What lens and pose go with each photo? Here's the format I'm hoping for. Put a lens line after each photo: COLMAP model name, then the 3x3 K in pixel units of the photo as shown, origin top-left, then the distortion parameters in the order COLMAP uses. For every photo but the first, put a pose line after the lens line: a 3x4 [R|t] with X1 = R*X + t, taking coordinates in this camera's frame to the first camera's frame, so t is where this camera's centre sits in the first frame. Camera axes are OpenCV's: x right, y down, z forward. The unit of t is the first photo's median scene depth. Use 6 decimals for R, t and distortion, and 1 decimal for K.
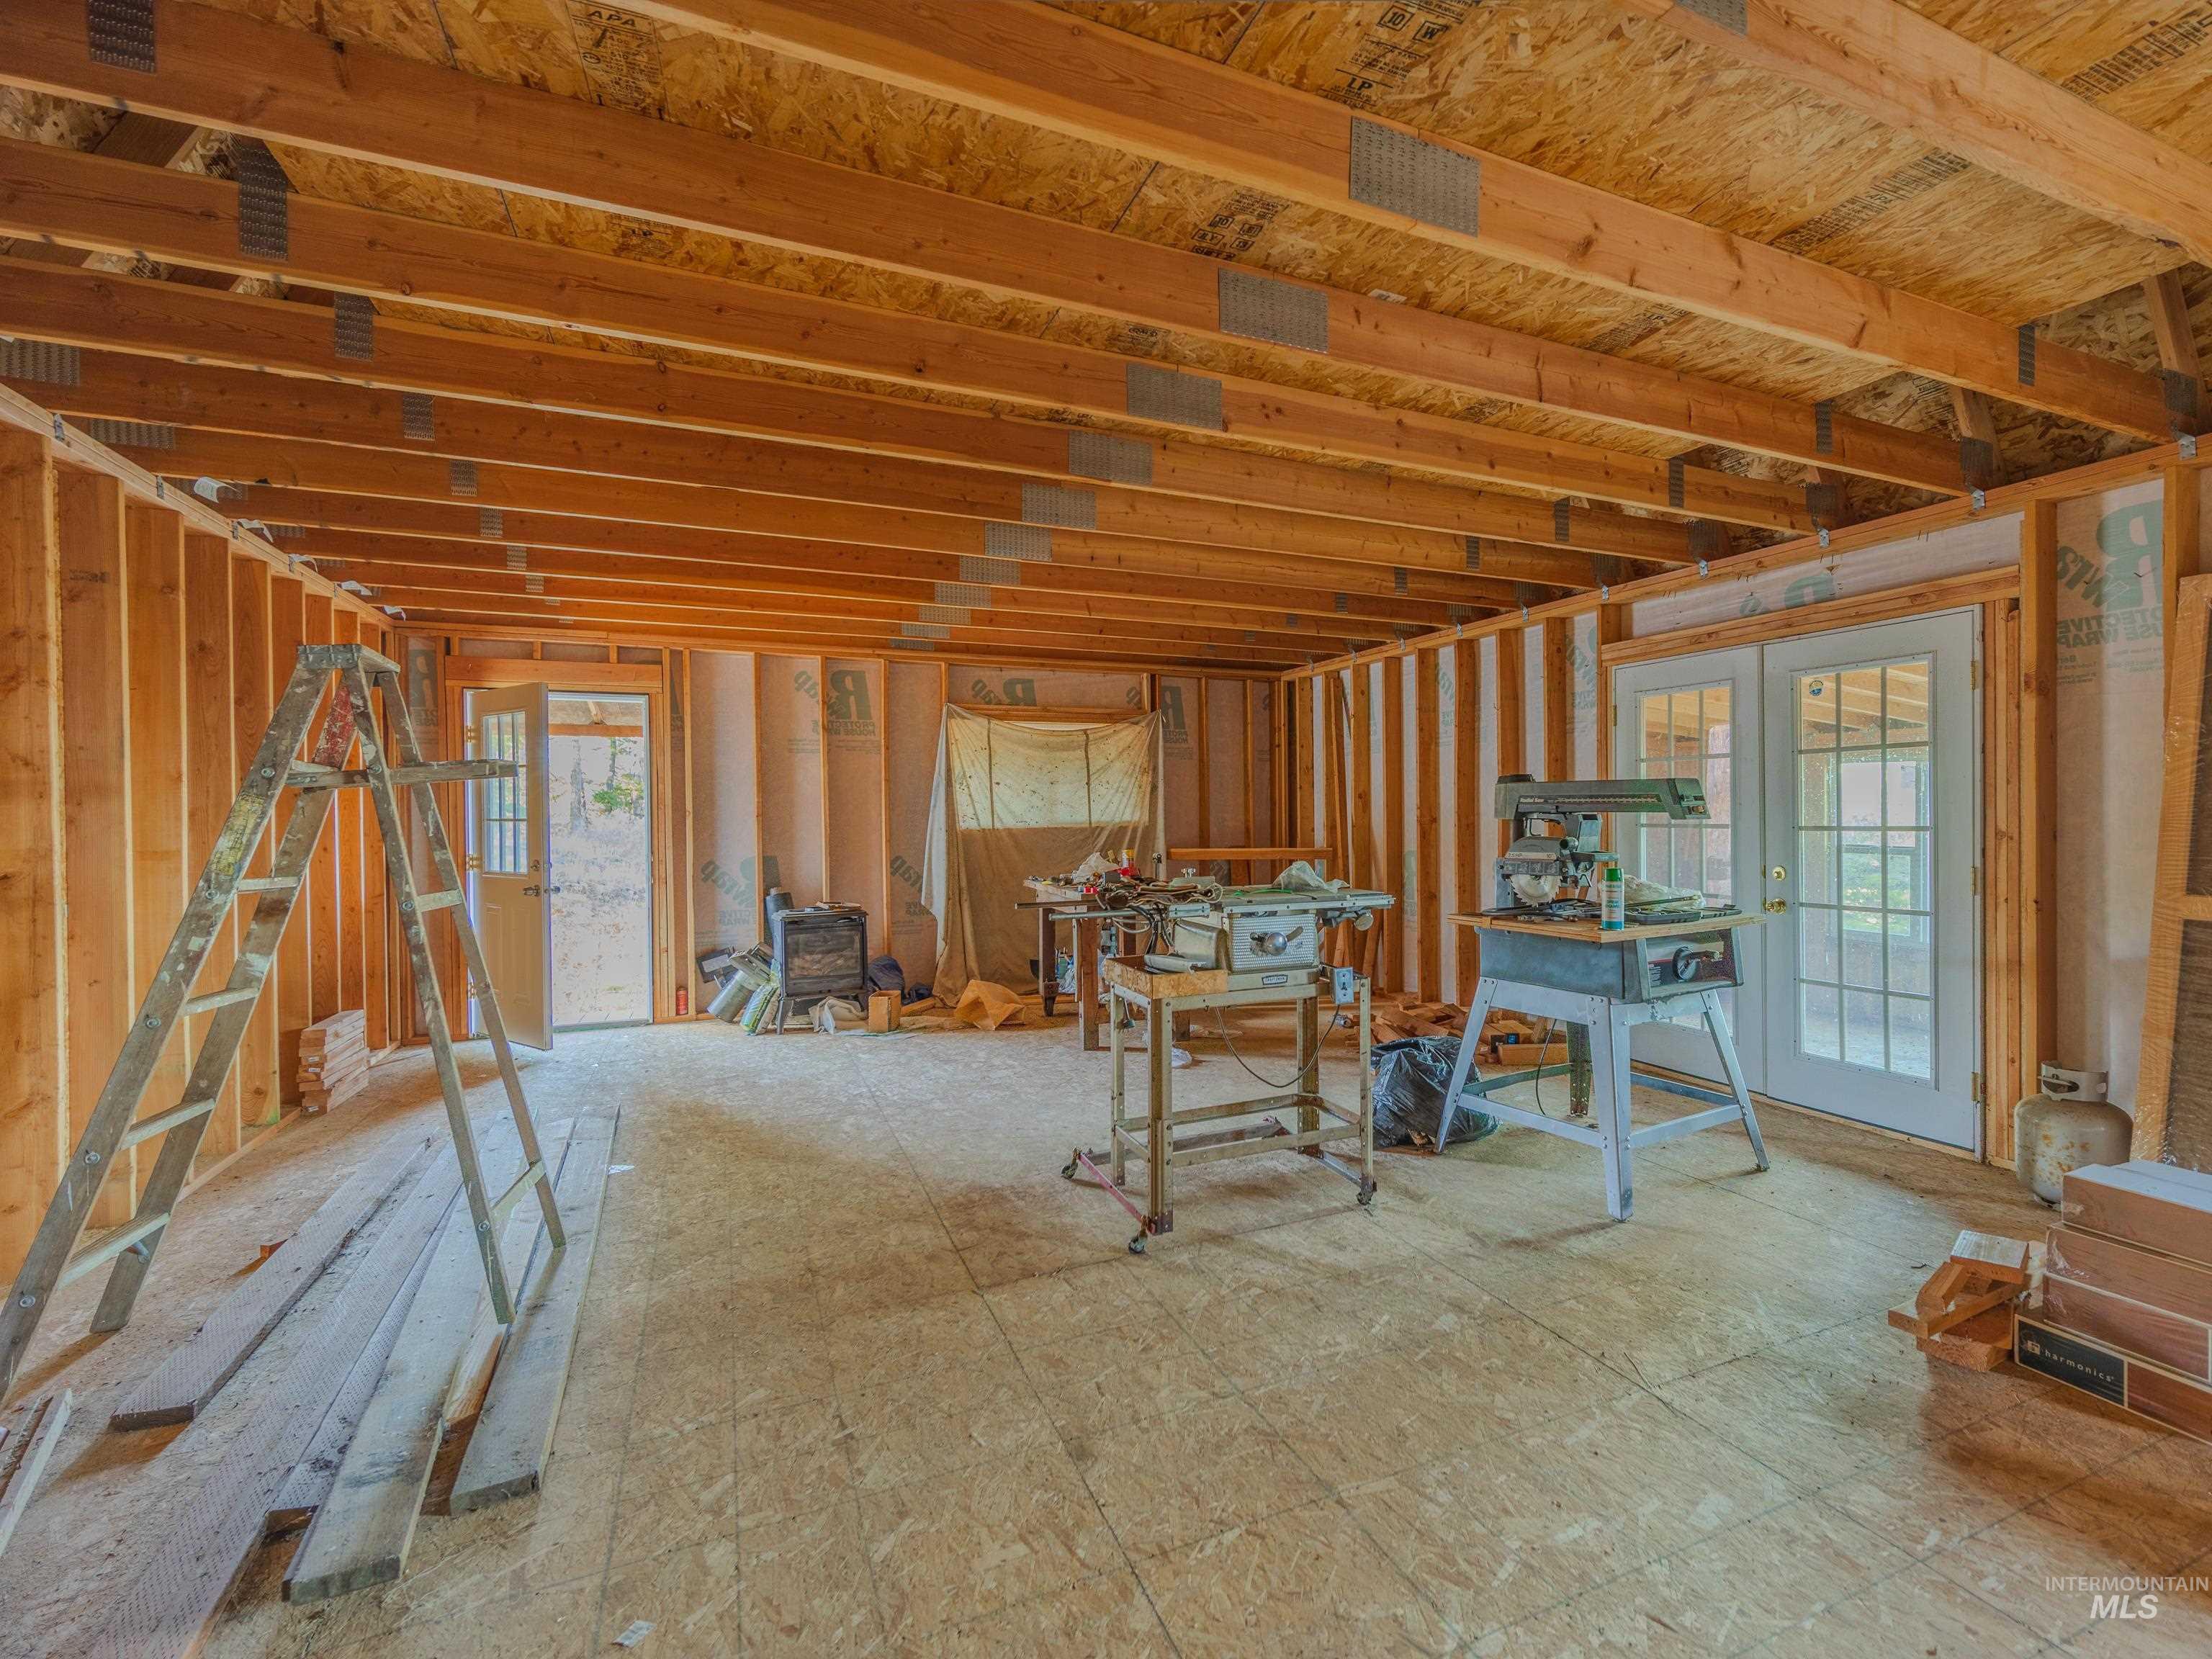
lens RADIAL K [[1144.6, 0, 1098.2], [0, 1144.6, 828.5], [0, 0, 1]] dist [0.004451, -0.000620]
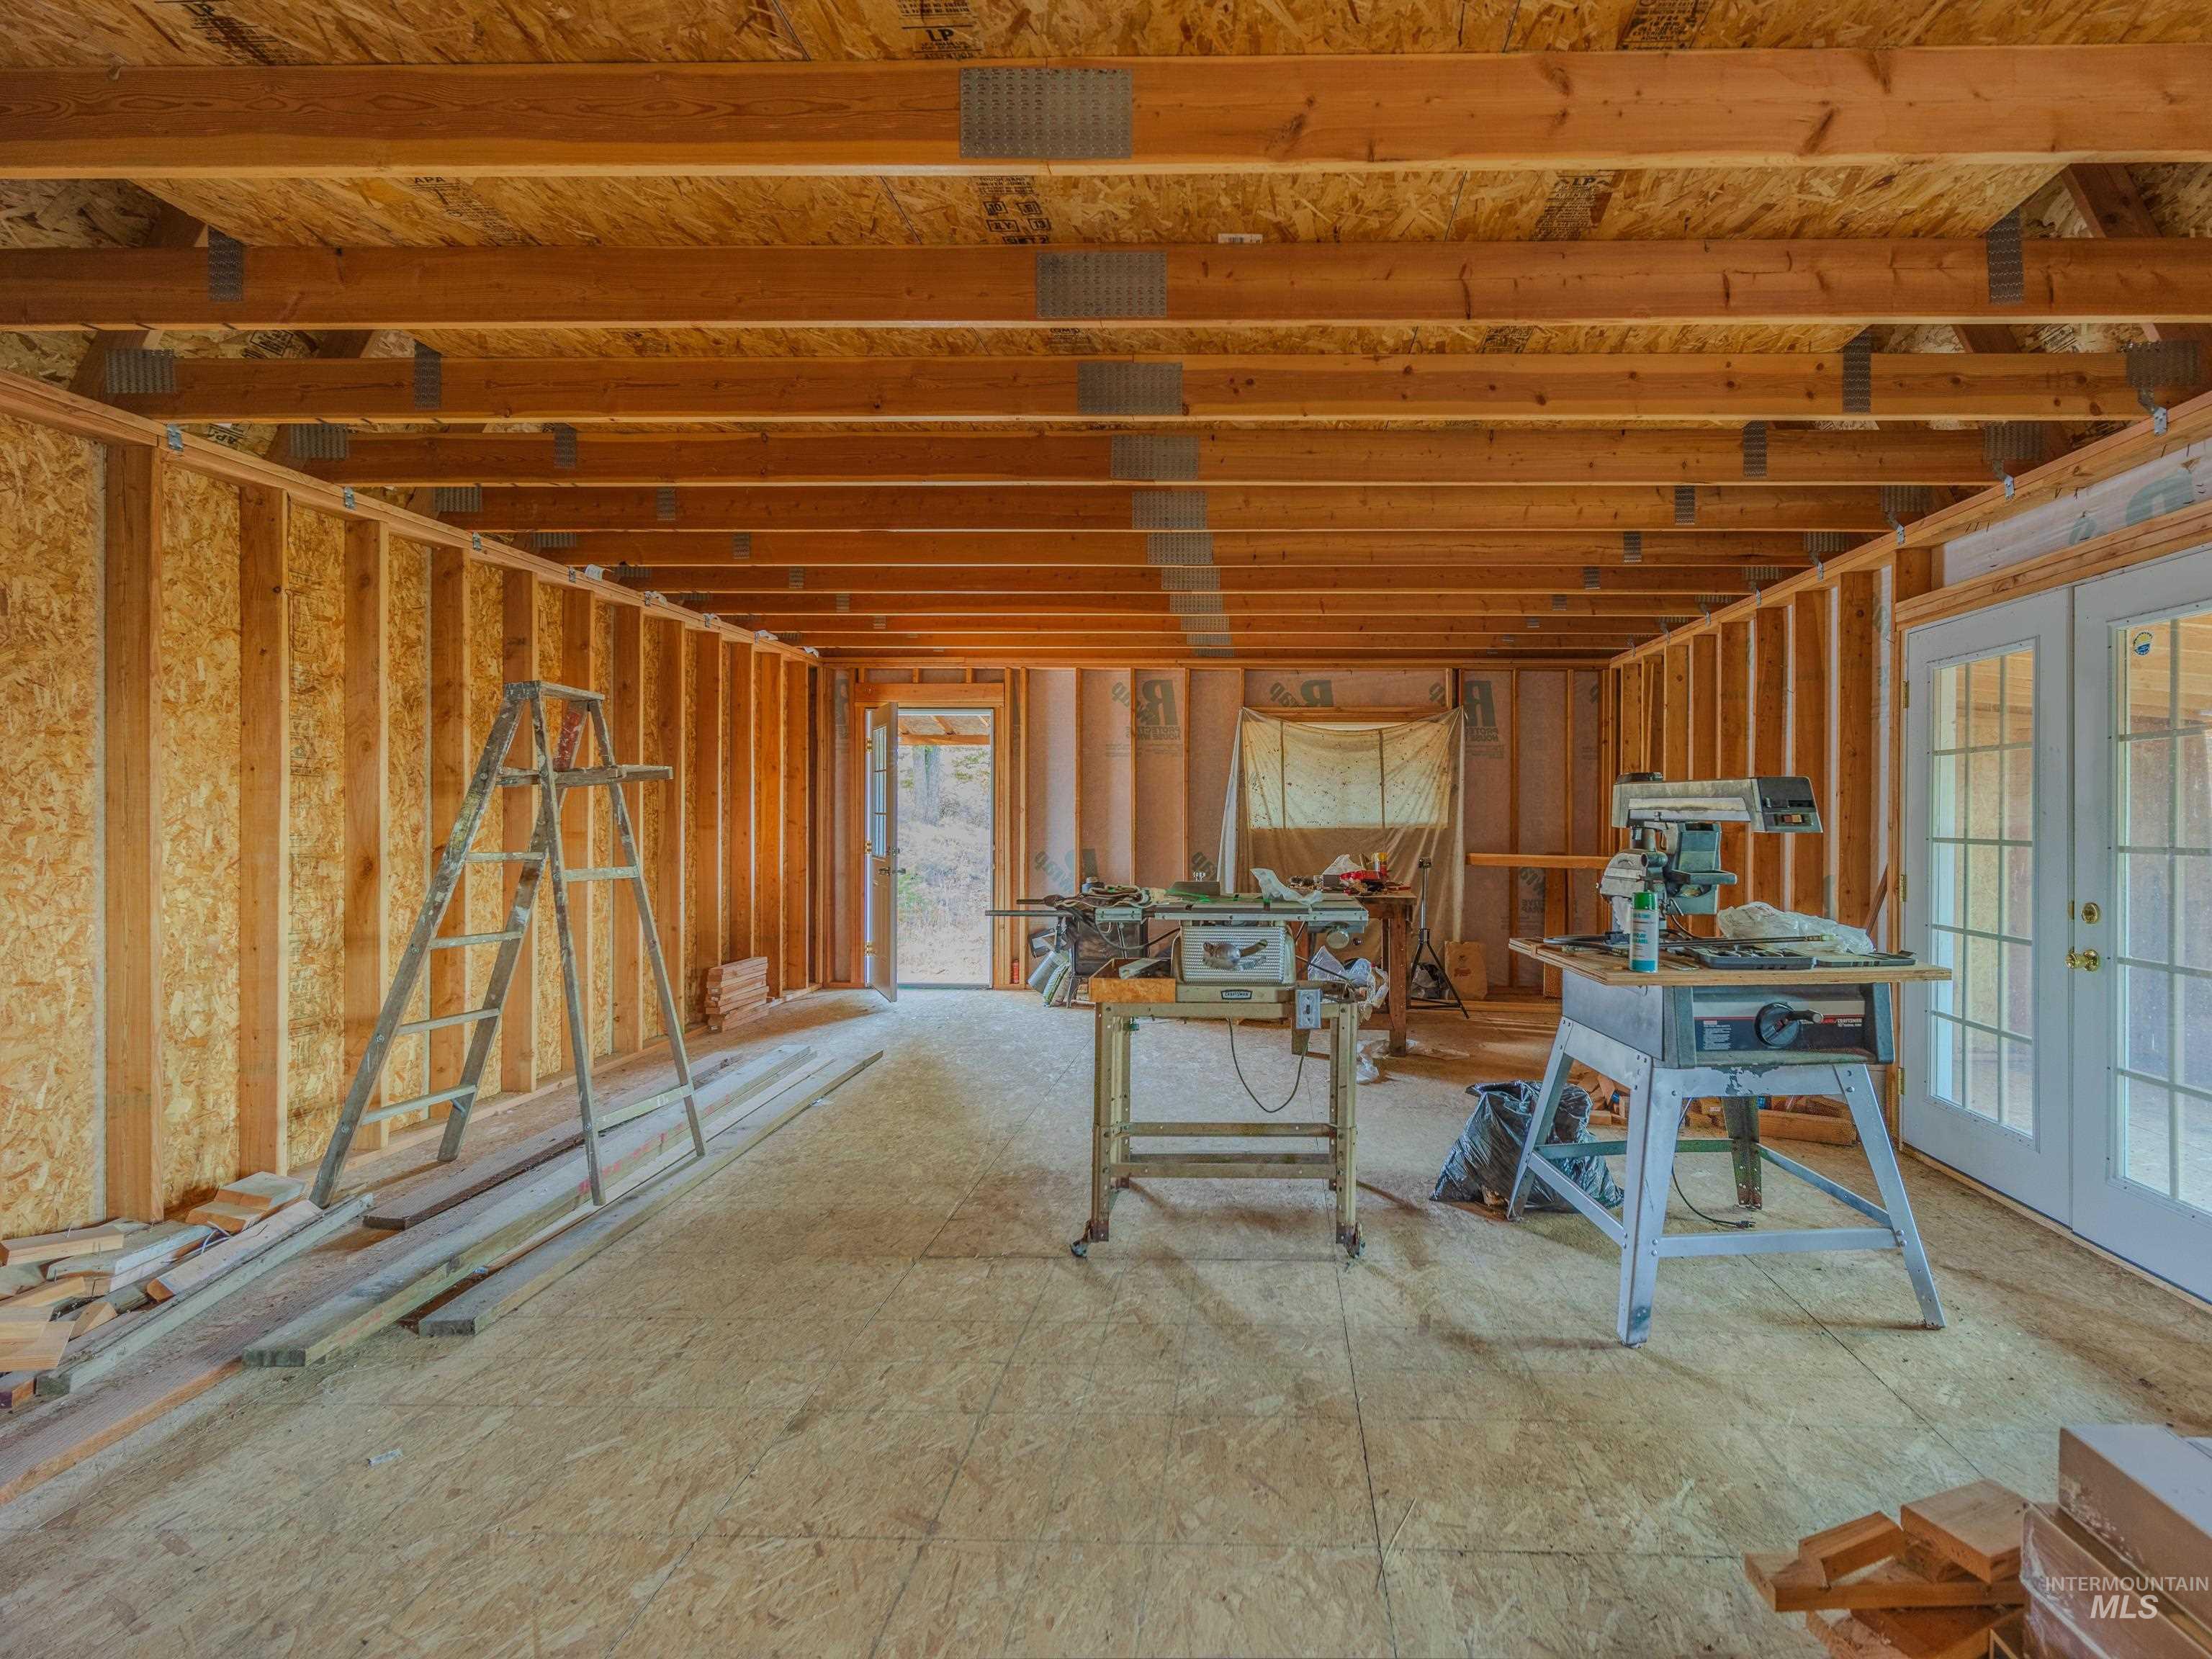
lens RADIAL K [[1069.6, 0, 1121.8], [0, 1069.6, 820.8], [0, 0, 1]] dist [0.001647, 0.000927]
pose [[0.881152, 0.016156, -0.472557, 0.361550], [-0.018486, 0.999829, -0.000287, -0.005510], [0.472471, 0.008989, 0.881300, 0.142028]]
